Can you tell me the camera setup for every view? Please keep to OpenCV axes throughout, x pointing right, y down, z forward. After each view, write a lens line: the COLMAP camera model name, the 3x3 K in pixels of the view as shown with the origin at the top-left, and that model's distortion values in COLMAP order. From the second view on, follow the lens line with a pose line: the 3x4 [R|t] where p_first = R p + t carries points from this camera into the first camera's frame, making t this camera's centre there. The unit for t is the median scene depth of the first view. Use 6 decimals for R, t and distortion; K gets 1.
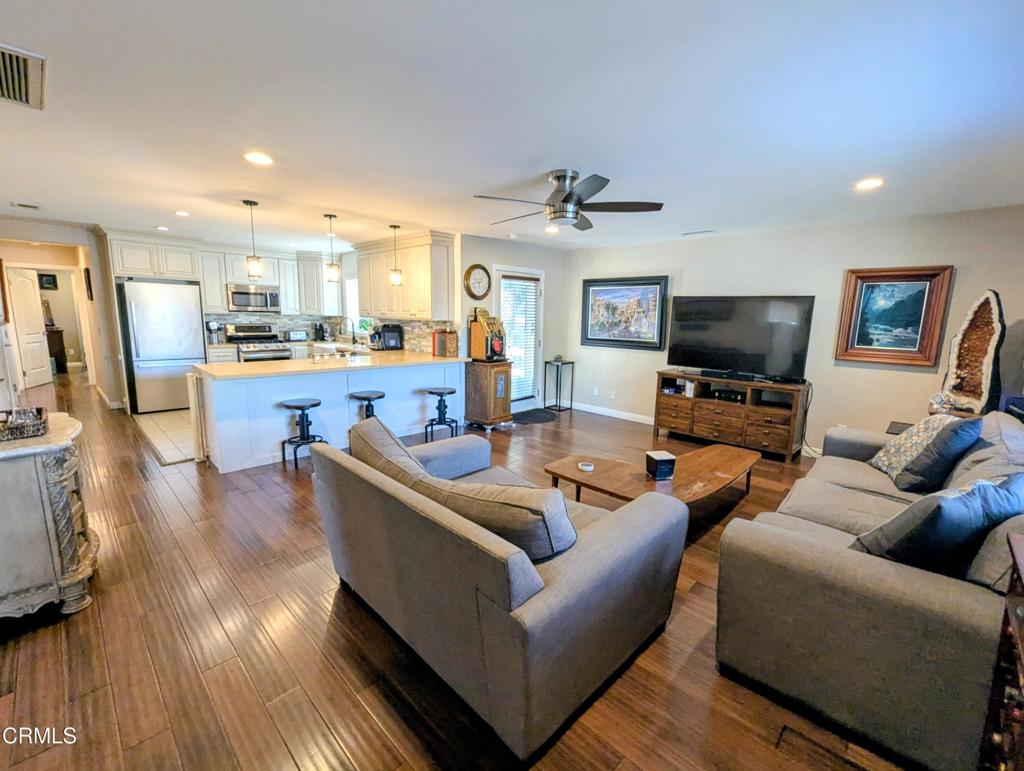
lens RADIAL K [[436.2, 0, 512.0], [0, 436.2, 385.5], [0, 0, 1]] dist [0.001227, 0.000231]
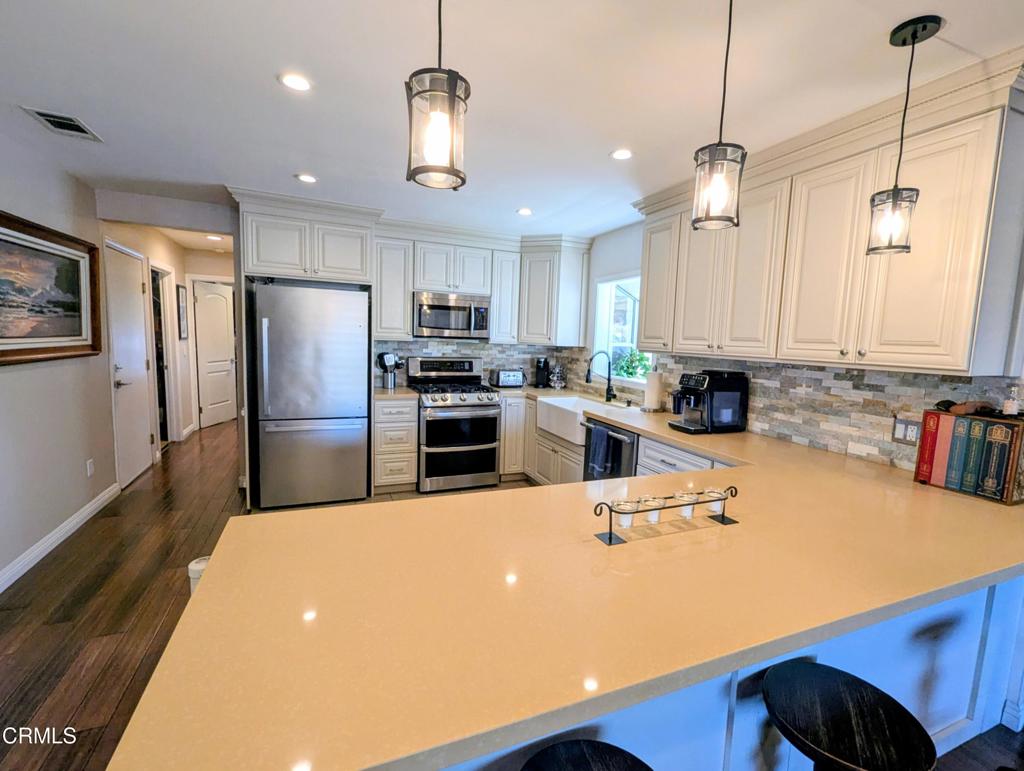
lens RADIAL K [[436.2, 0, 512.0], [0, 436.2, 385.5], [0, 0, 1]] dist [0.001227, 0.000231]
pose [[0.918774, 0.054644, -0.390984, -0.278574], [-0.078370, 0.995909, -0.044973, -0.084891], [0.386928, 0.071961, 0.919298, 0.493203]]
